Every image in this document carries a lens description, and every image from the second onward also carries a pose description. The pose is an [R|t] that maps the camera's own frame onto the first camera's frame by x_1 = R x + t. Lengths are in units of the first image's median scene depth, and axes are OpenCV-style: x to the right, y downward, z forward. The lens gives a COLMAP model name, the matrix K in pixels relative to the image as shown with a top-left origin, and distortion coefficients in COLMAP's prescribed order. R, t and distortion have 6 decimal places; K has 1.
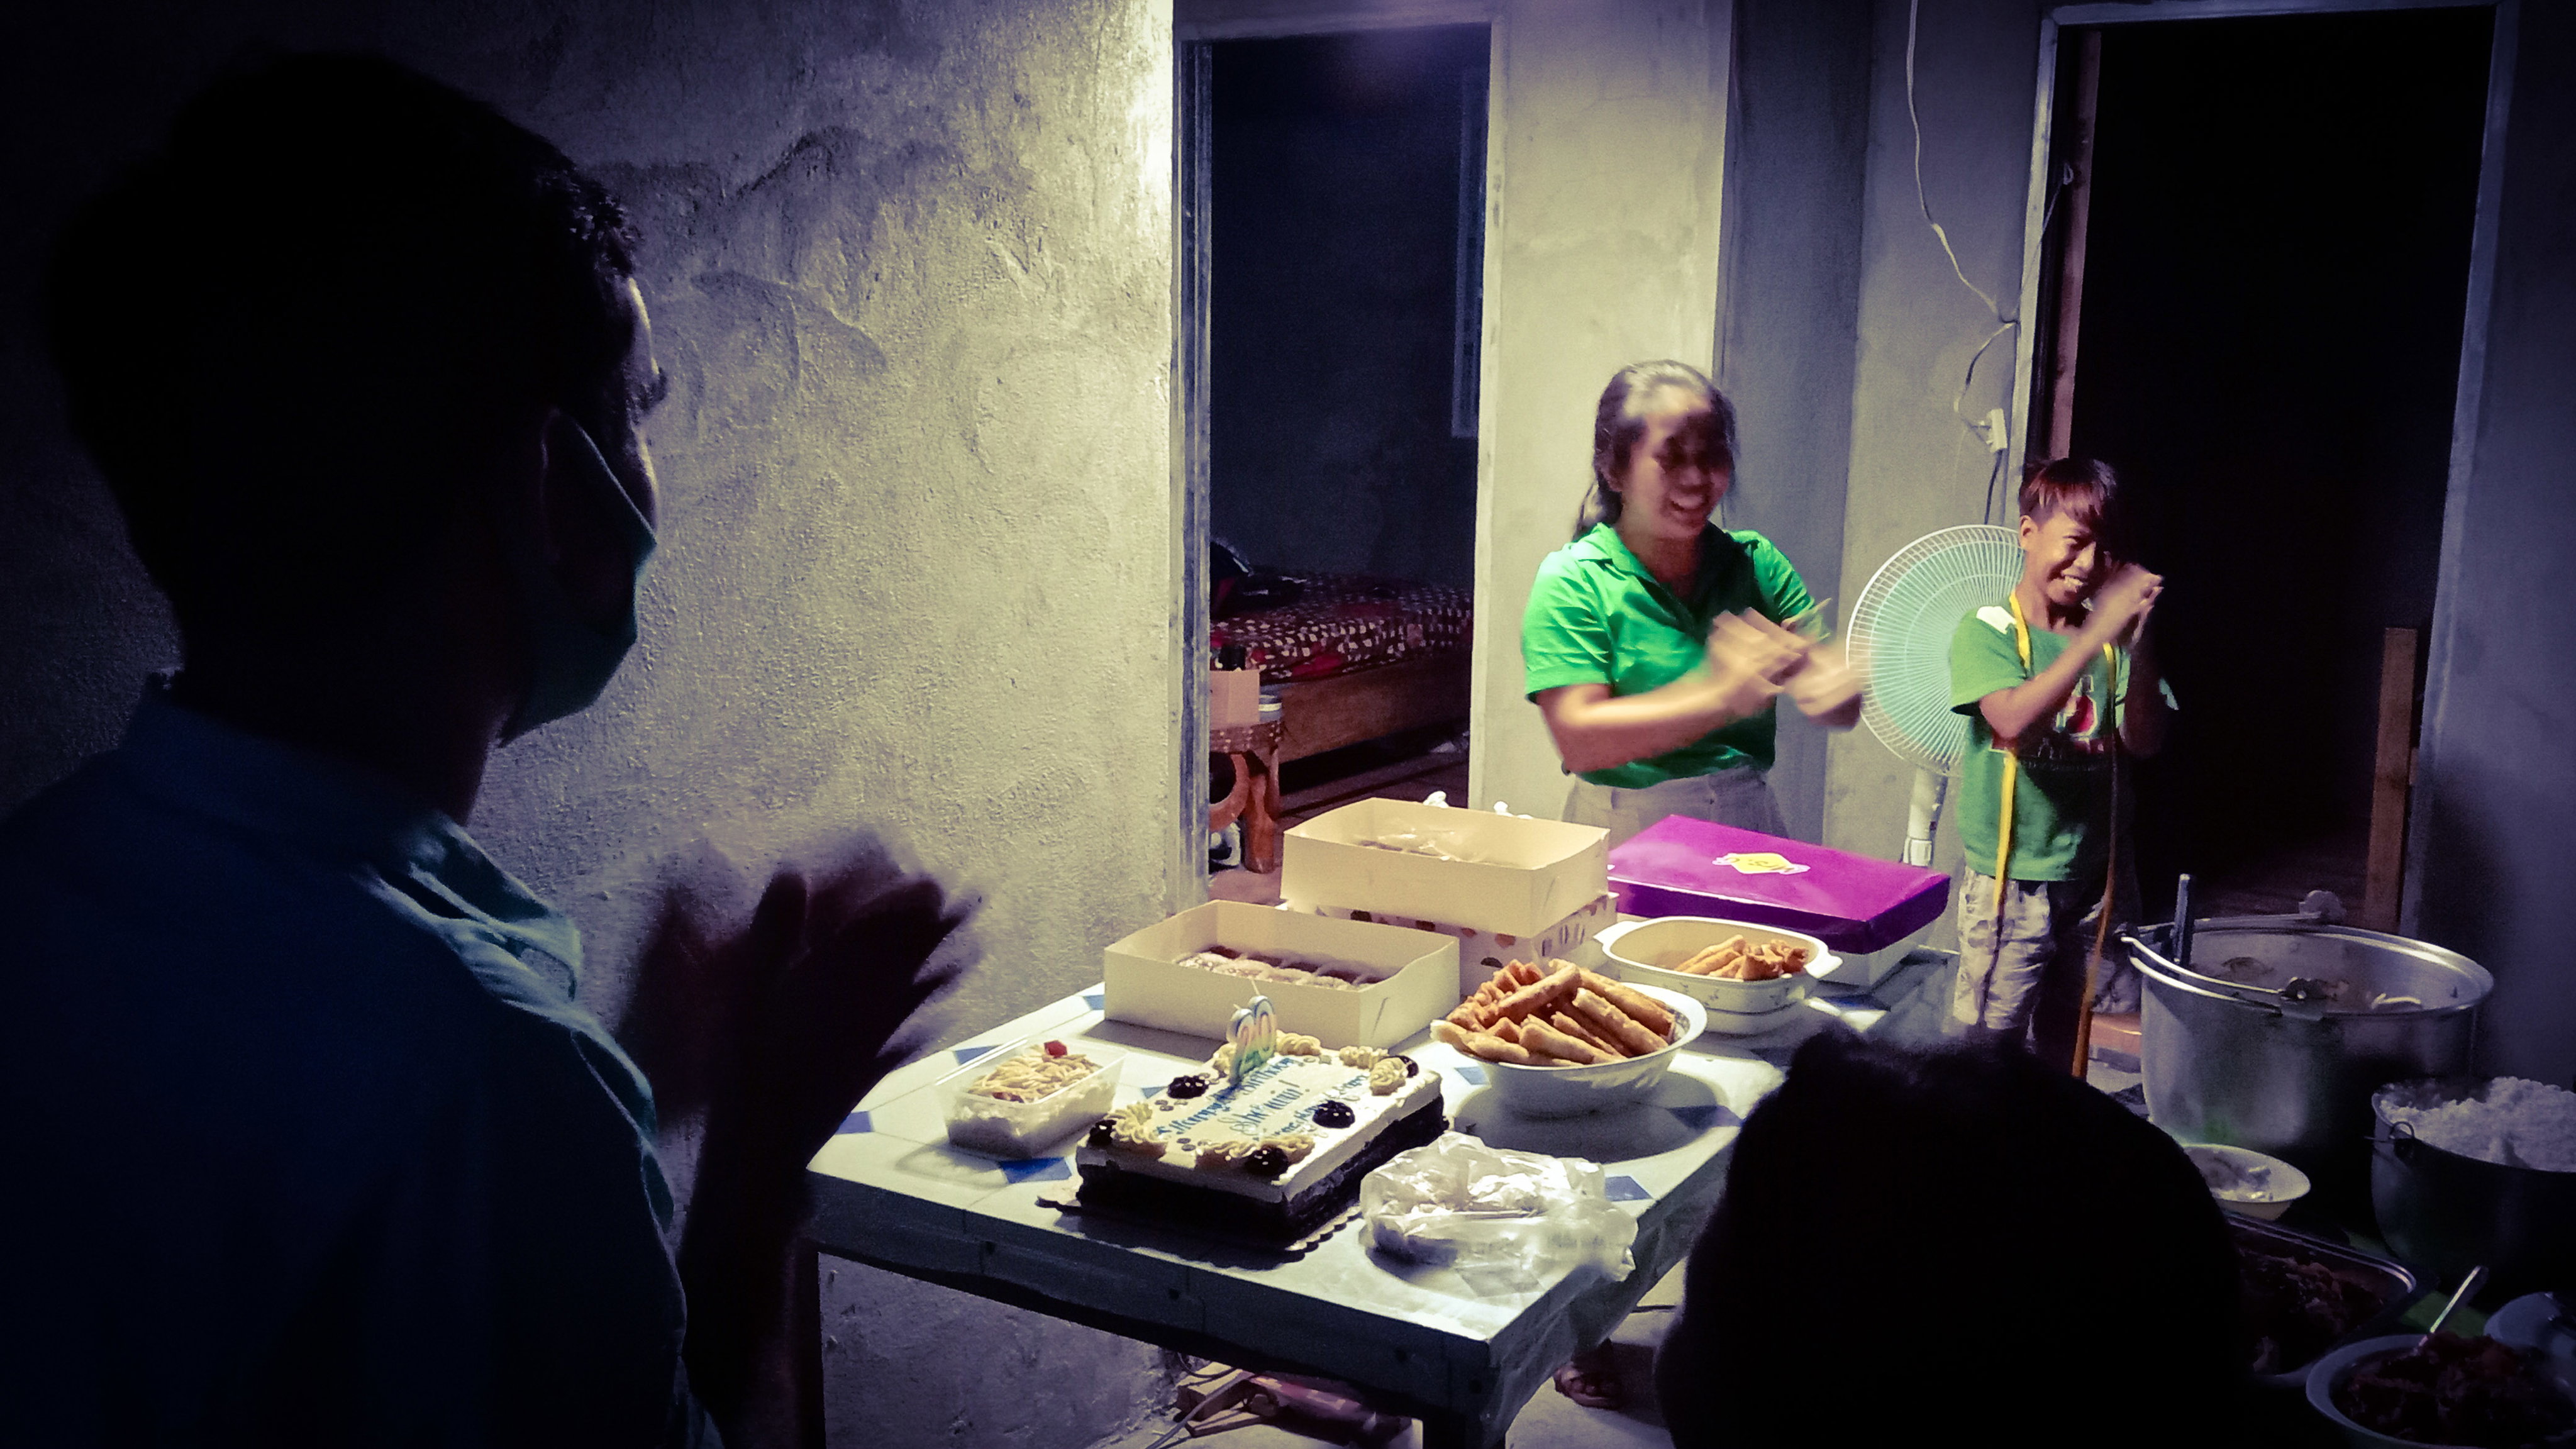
lens RADIAL K [[2355.7, 0, 1288.0], [0, 2355.7, 724.5], [0, 0, 1]] dist [0.165606, -0.380548]
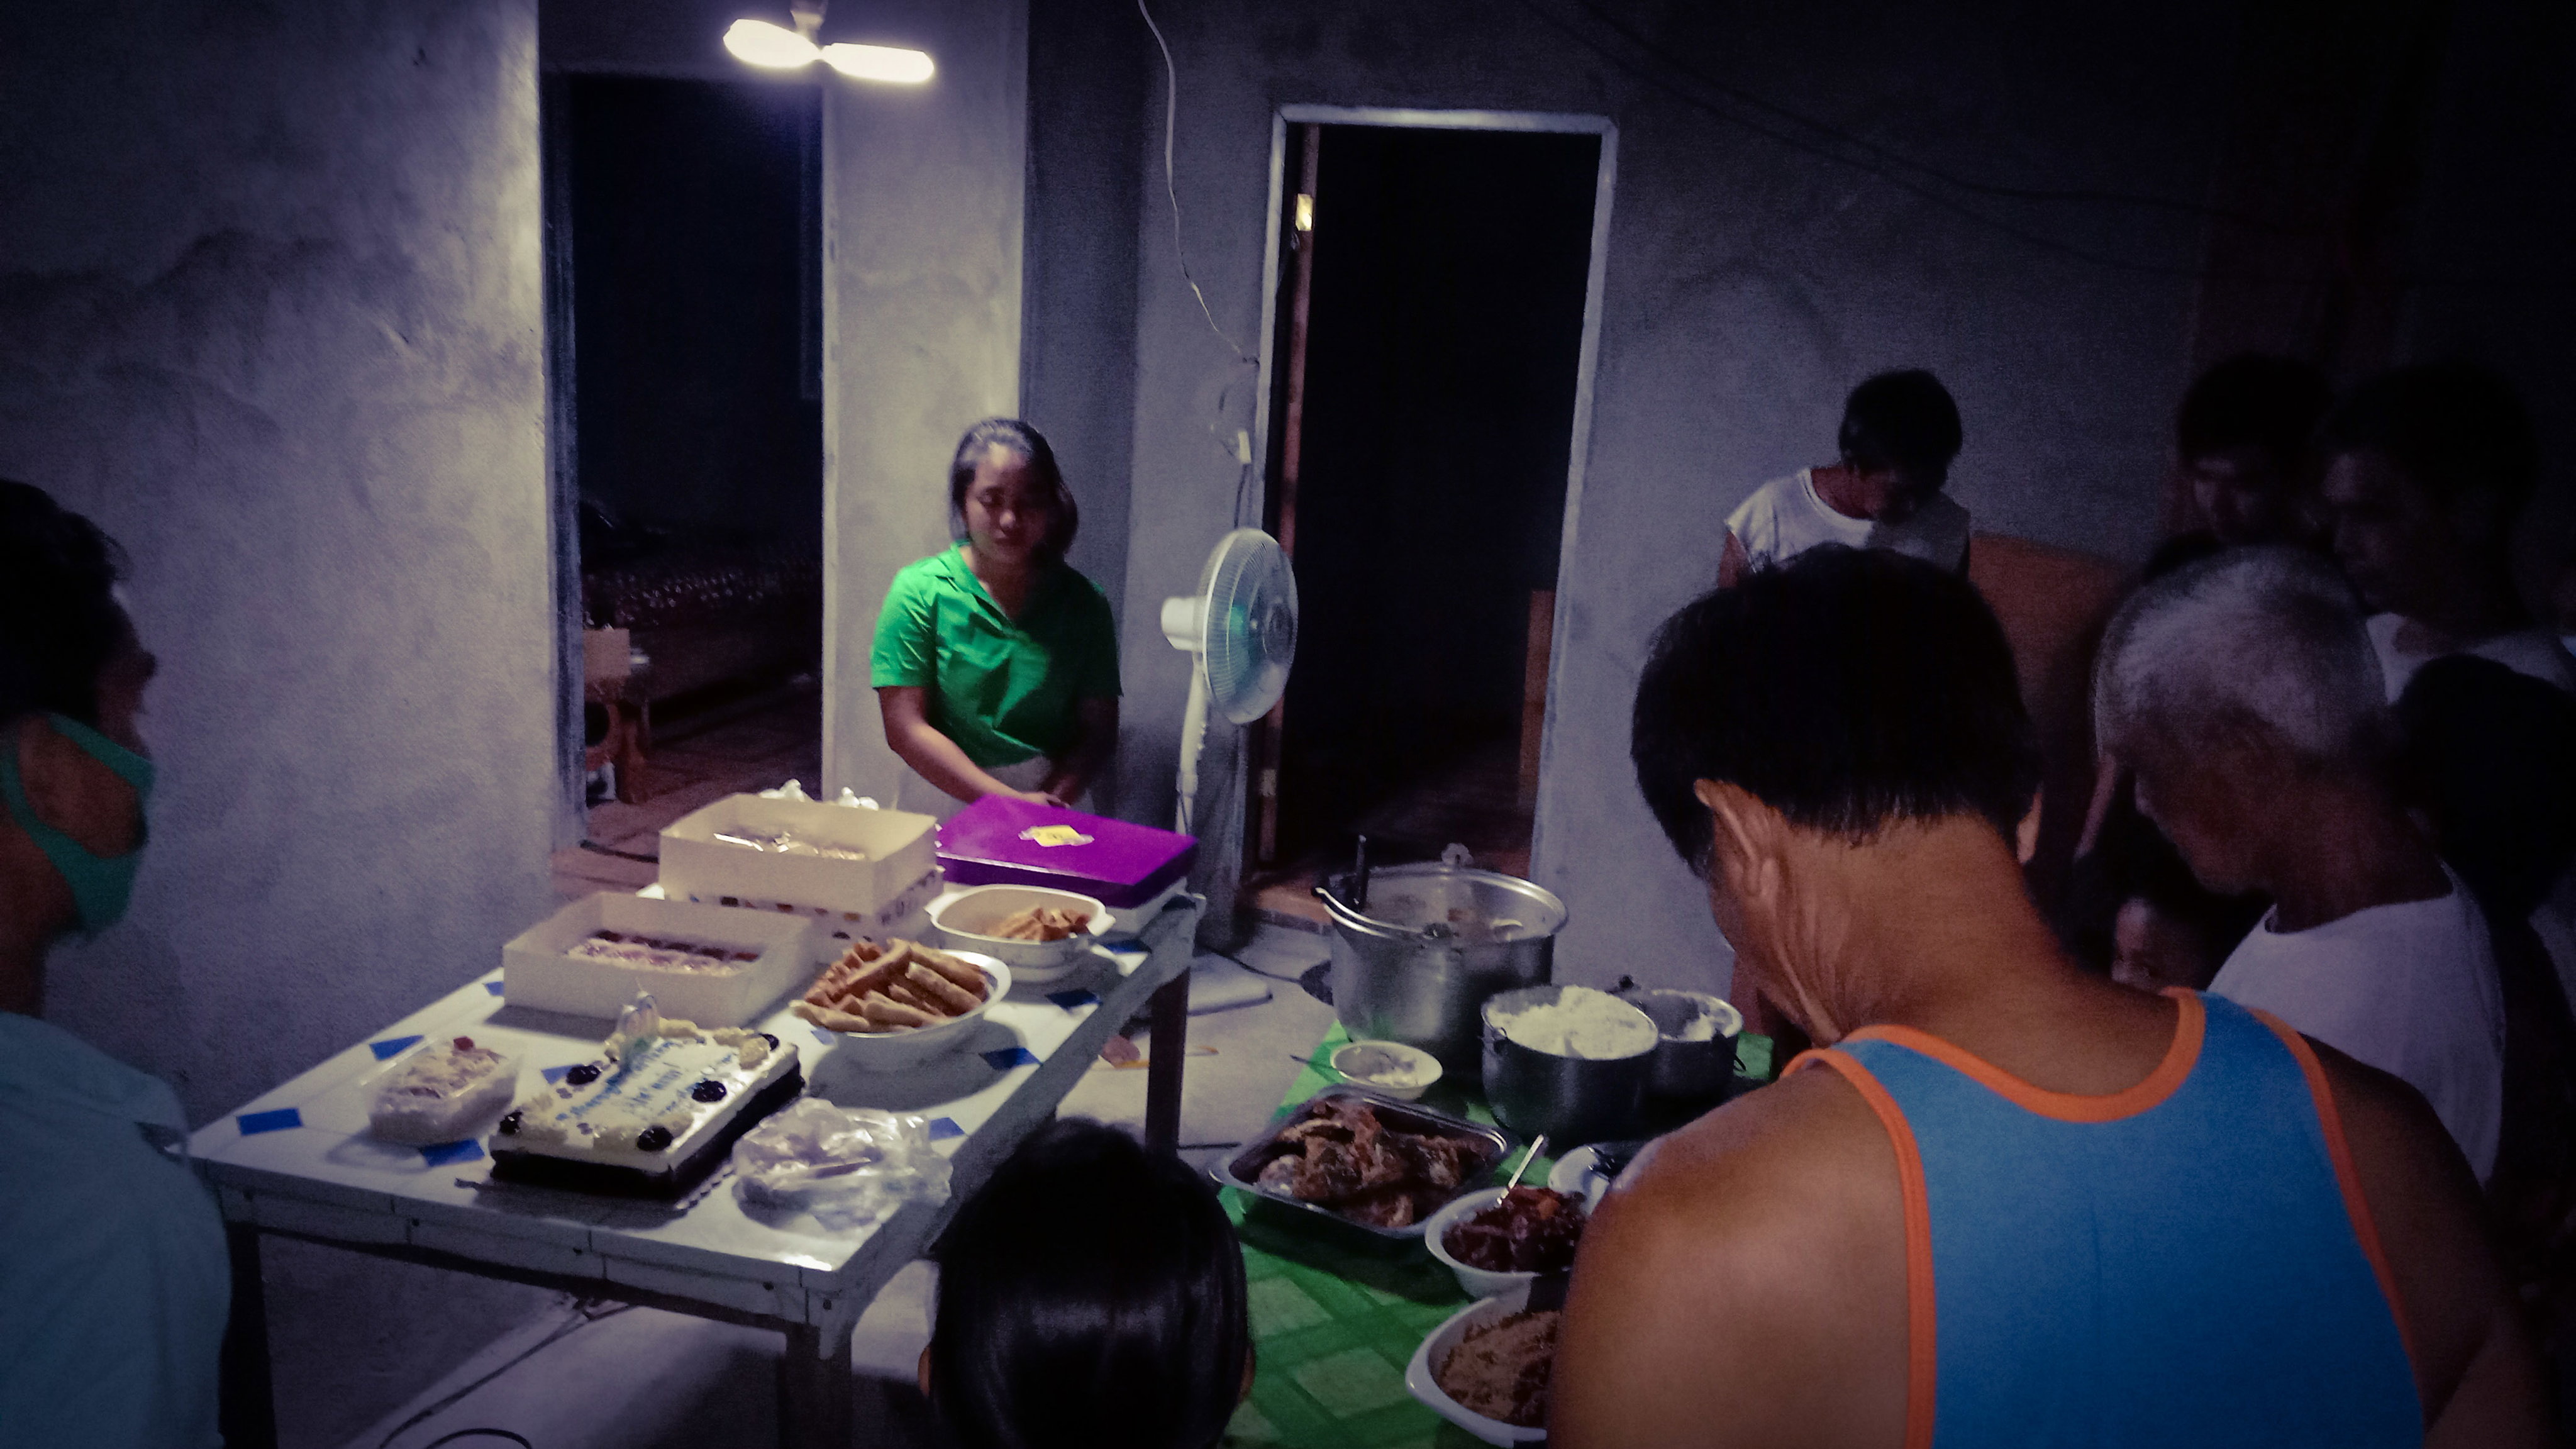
lens RADIAL K [[2070.6, 0, 1288.0], [0, 2070.6, 724.5], [0, 0, 1]] dist [0.103989, -0.267305]
pose [[0.956702, -0.025015, 0.289993, -0.002513], [0.007234, 0.998036, 0.062228, -0.075796], [-0.290980, -0.057436, 0.955003, -0.100866]]
